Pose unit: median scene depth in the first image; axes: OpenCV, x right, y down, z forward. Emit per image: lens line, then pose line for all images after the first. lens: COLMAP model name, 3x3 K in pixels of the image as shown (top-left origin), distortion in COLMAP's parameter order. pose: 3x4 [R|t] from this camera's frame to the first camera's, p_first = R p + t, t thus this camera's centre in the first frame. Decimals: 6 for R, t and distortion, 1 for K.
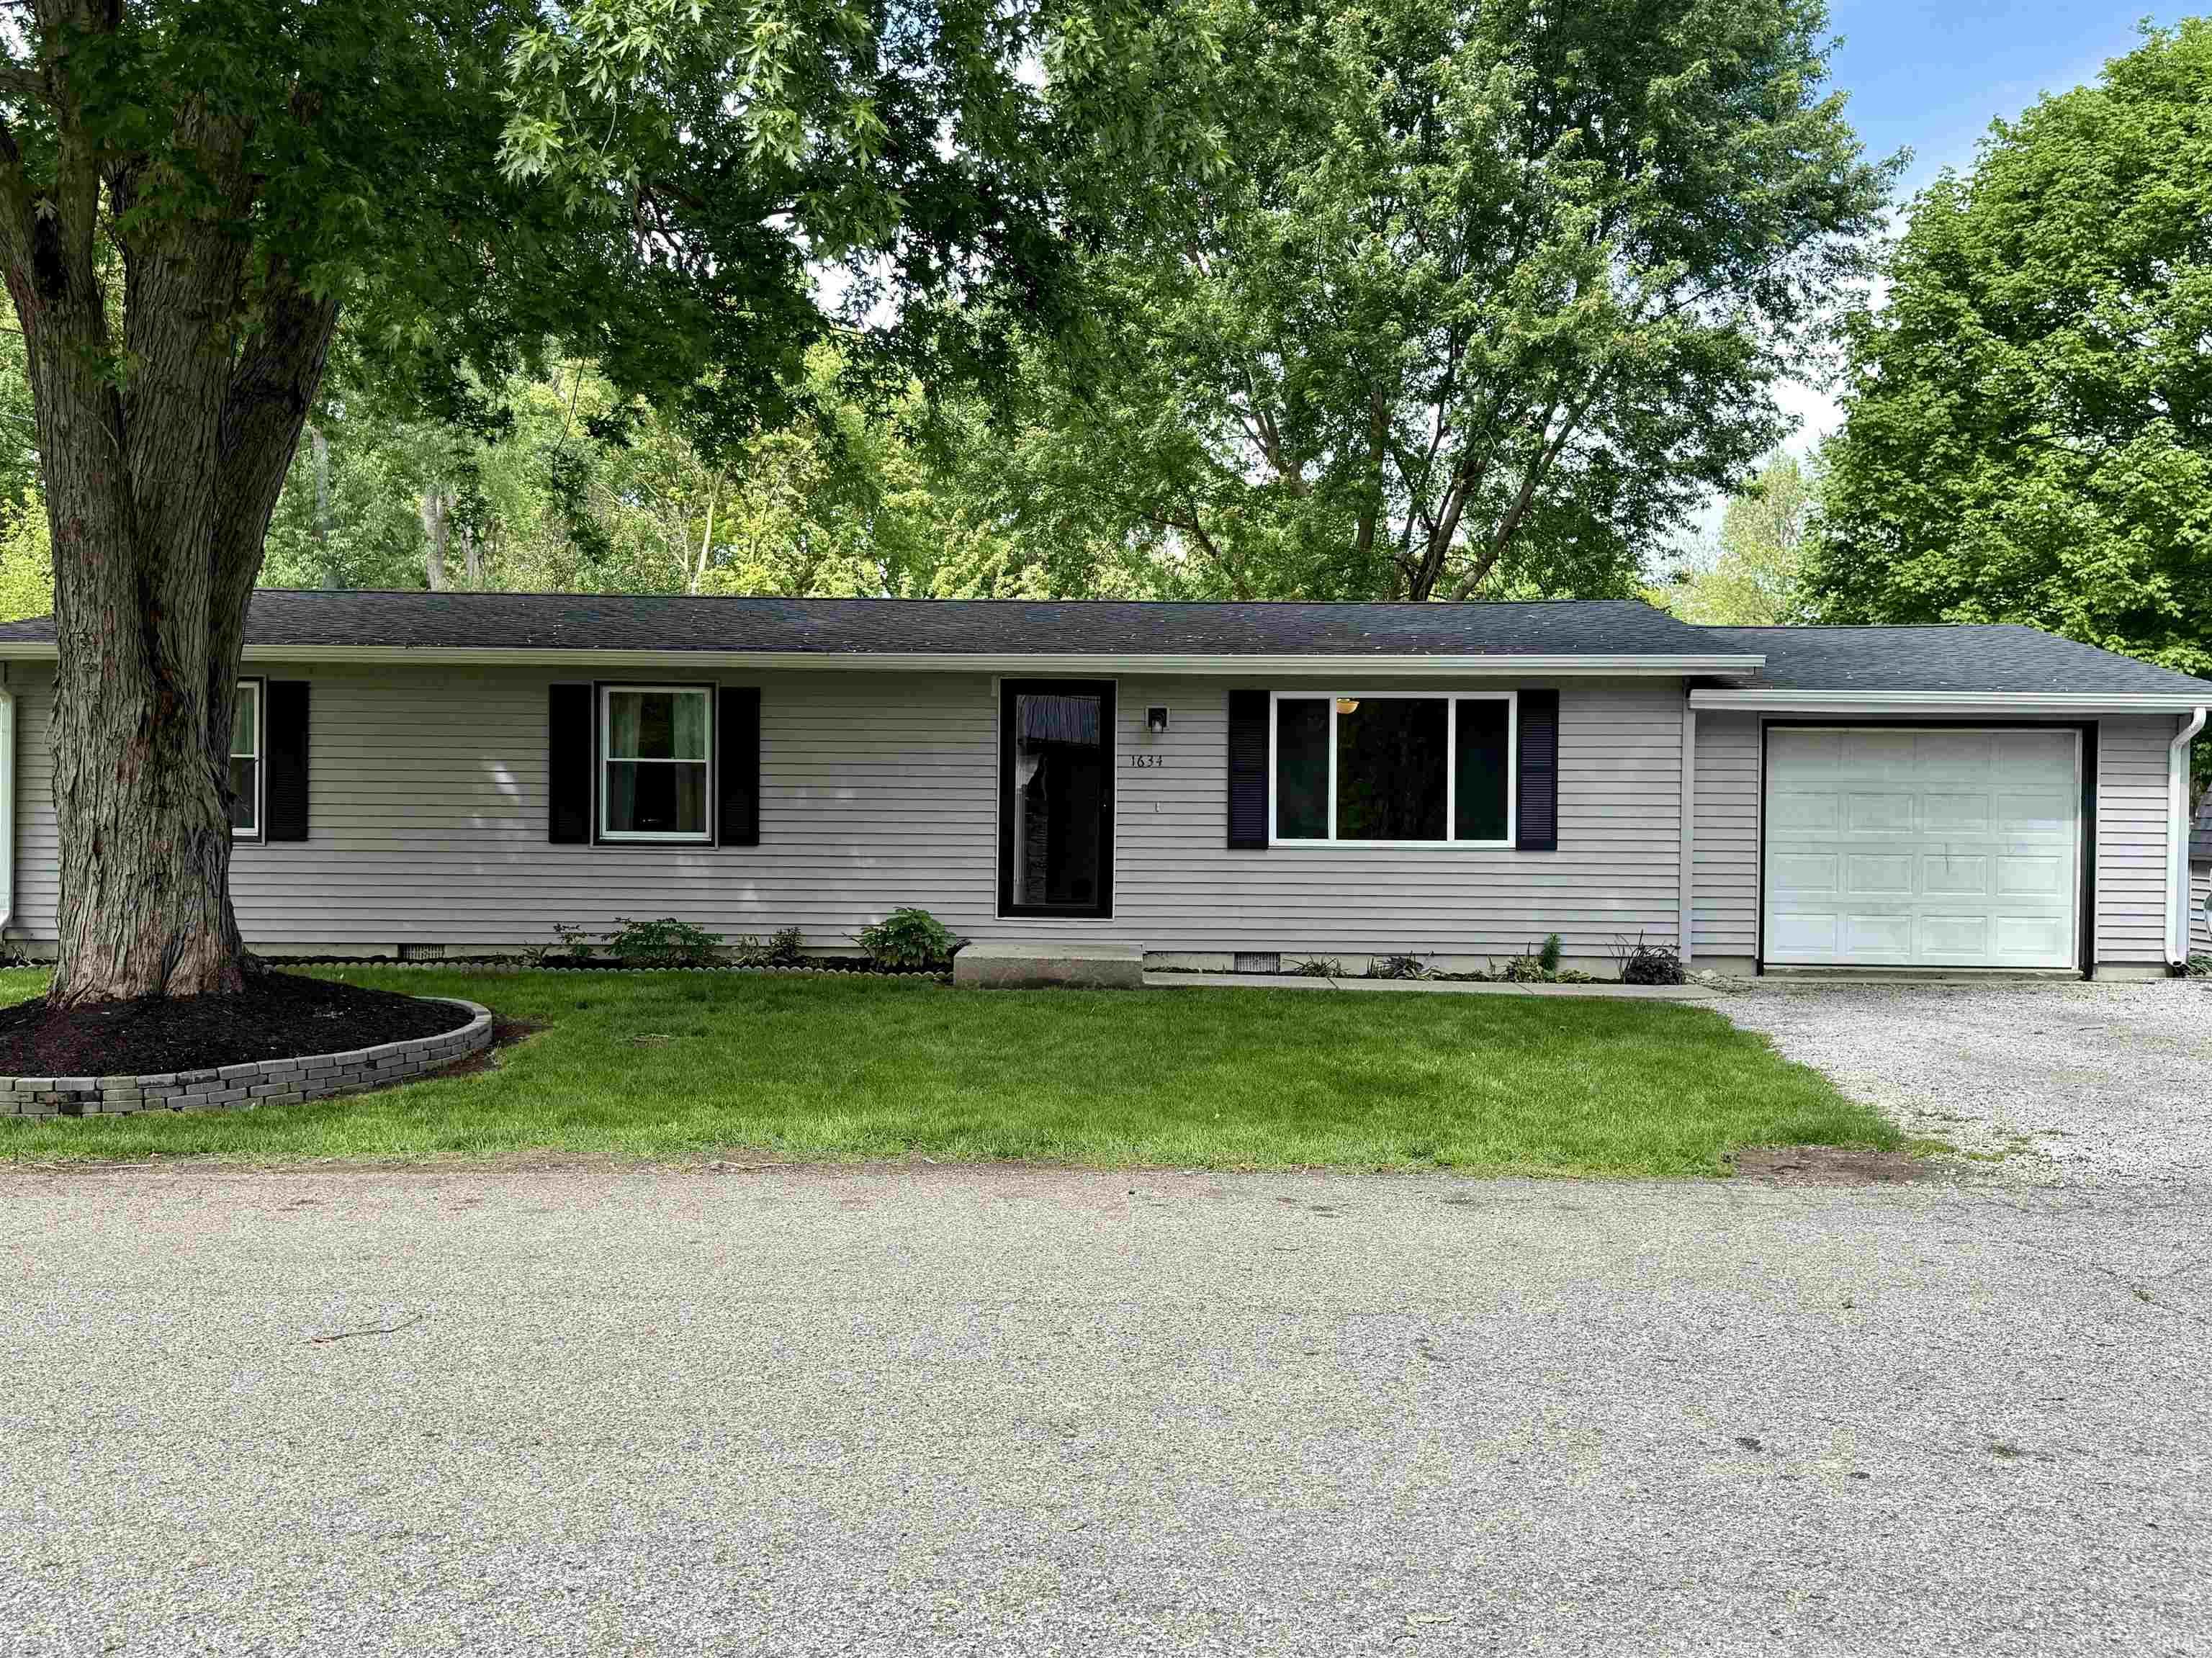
lens RADIAL K [[1594.8, 0, 1106.0], [0, 1594.8, 829.0], [0, 0, 1]] dist [0.070606, 0.000422]
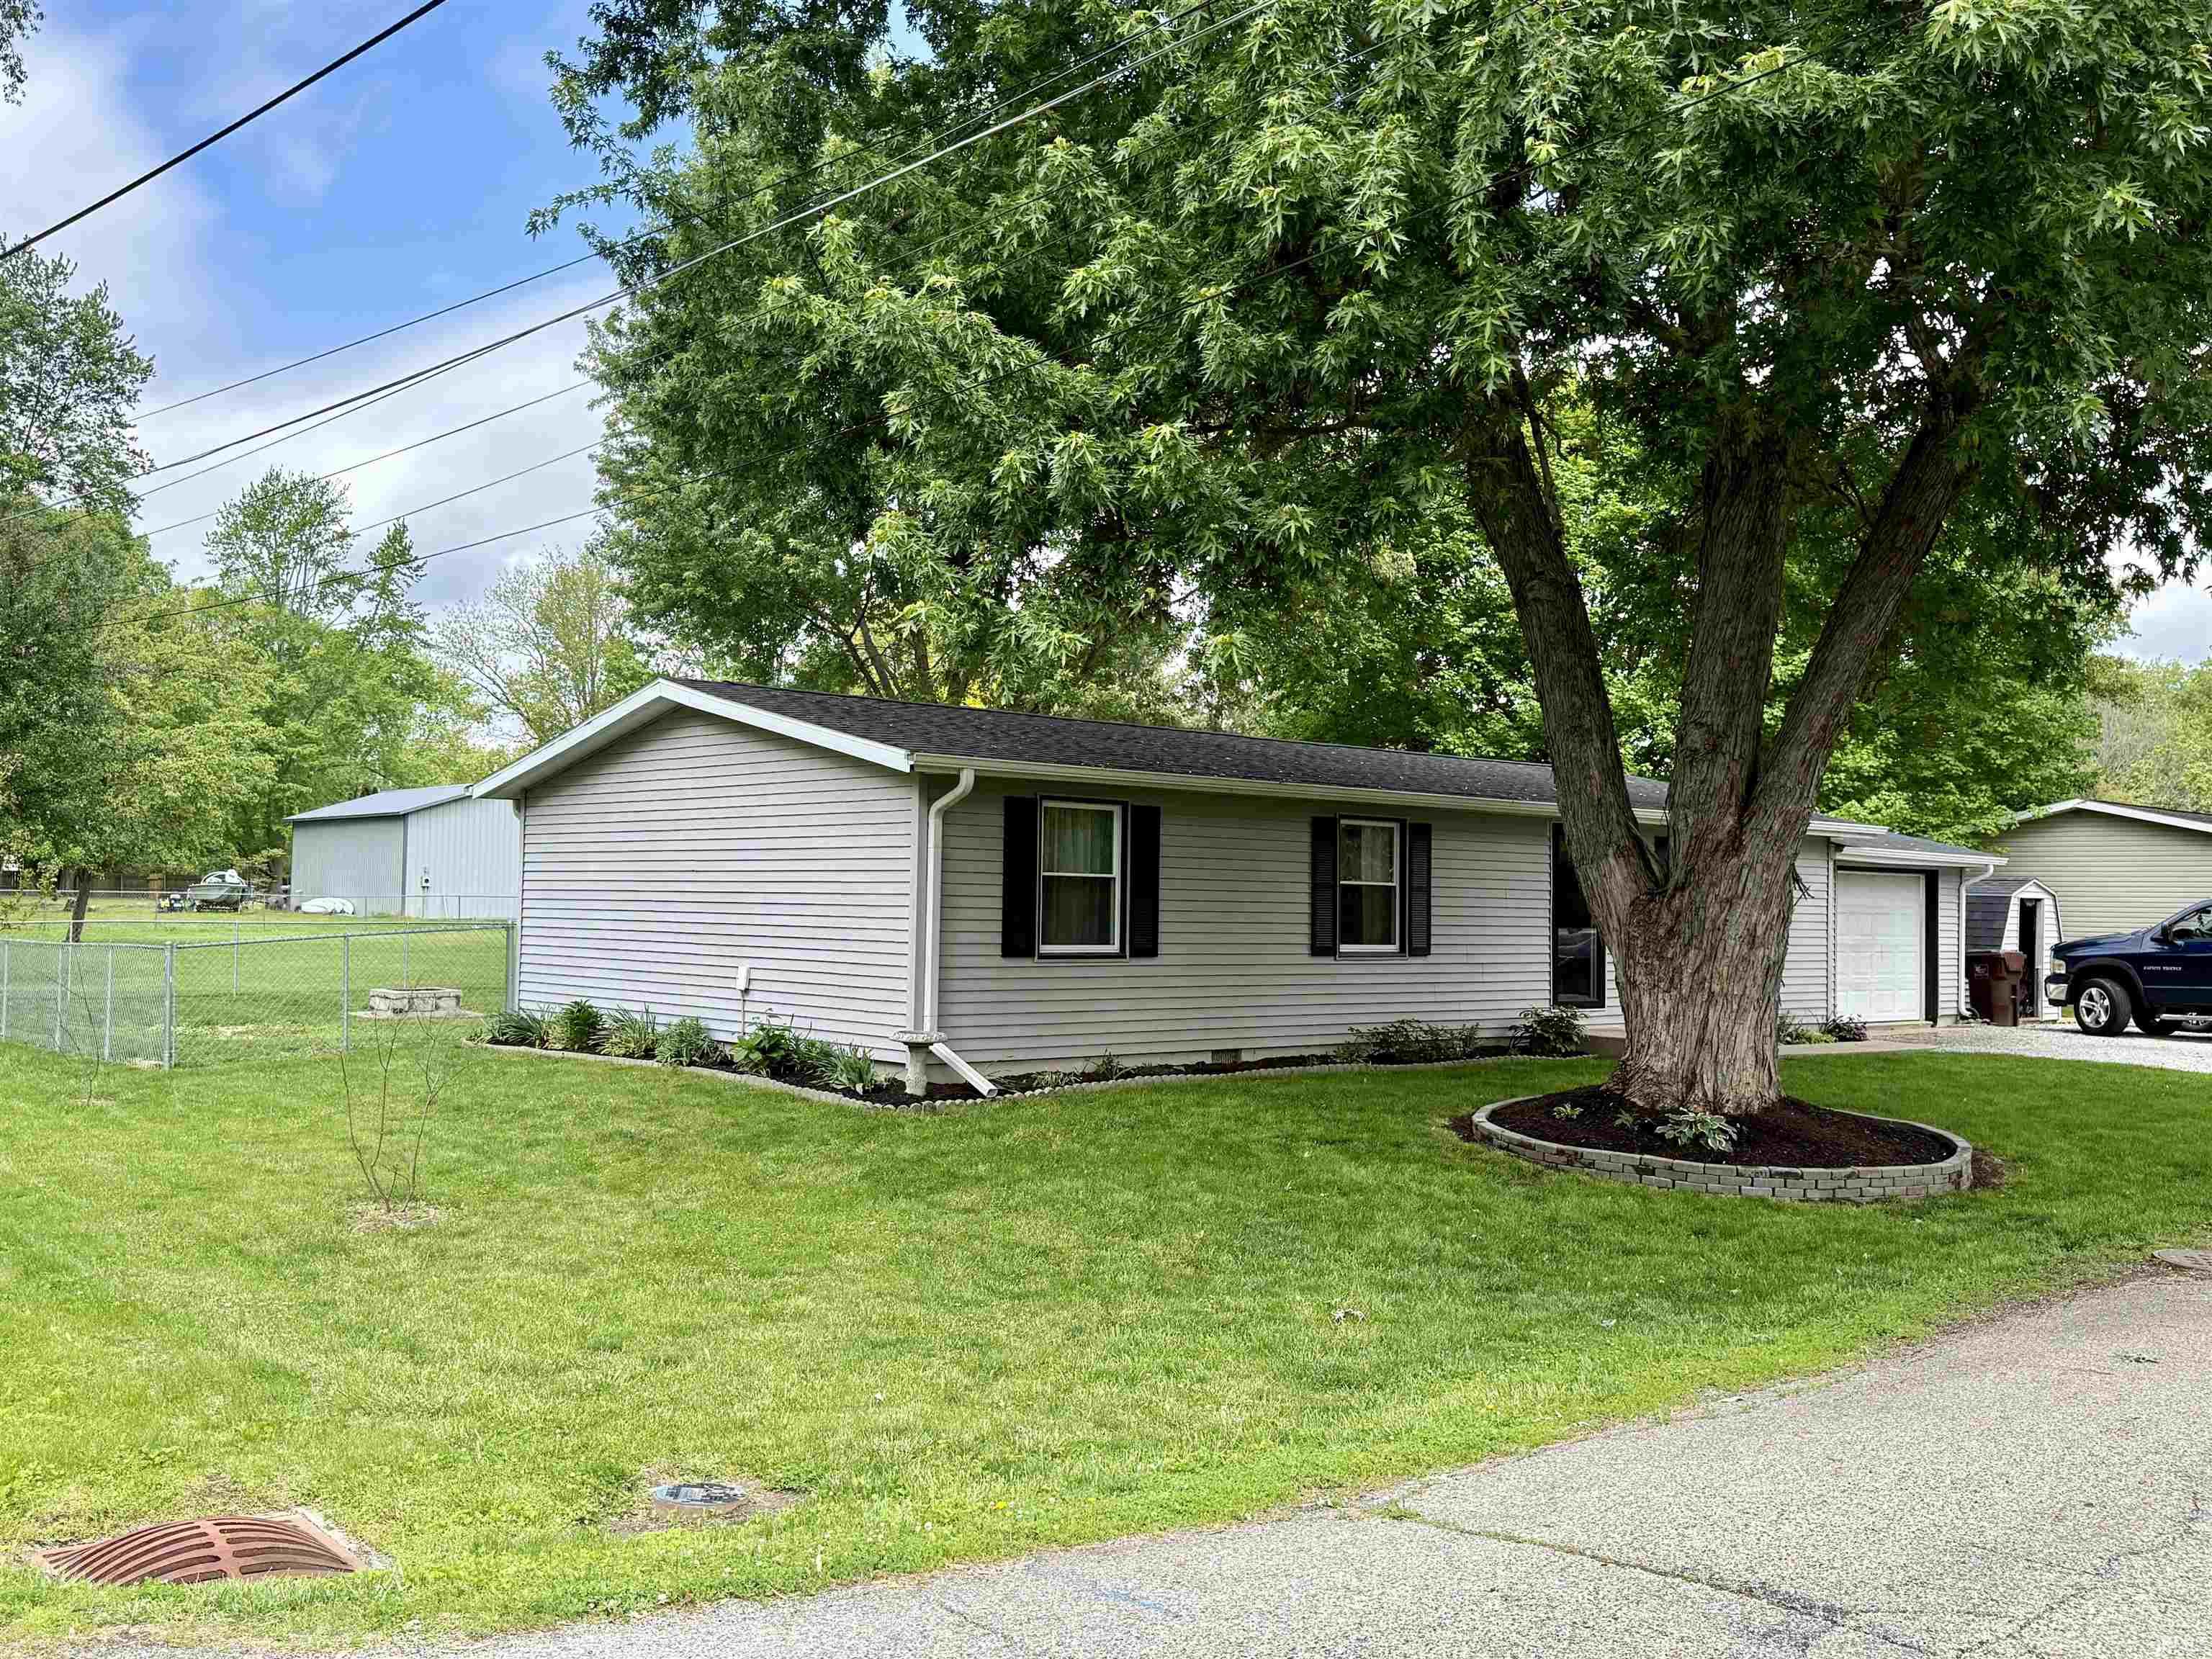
lens RADIAL K [[1994.5, 0, 1106.0], [0, 1994.5, 829.5], [0, 0, 1]] dist [0.001038, 0.000291]
pose [[0.738623, 0.029408, 0.673477, -1.123350], [0.003373, 0.998874, -0.047316, -0.011298], [-0.674110, 0.037220, 0.737693, 0.058419]]
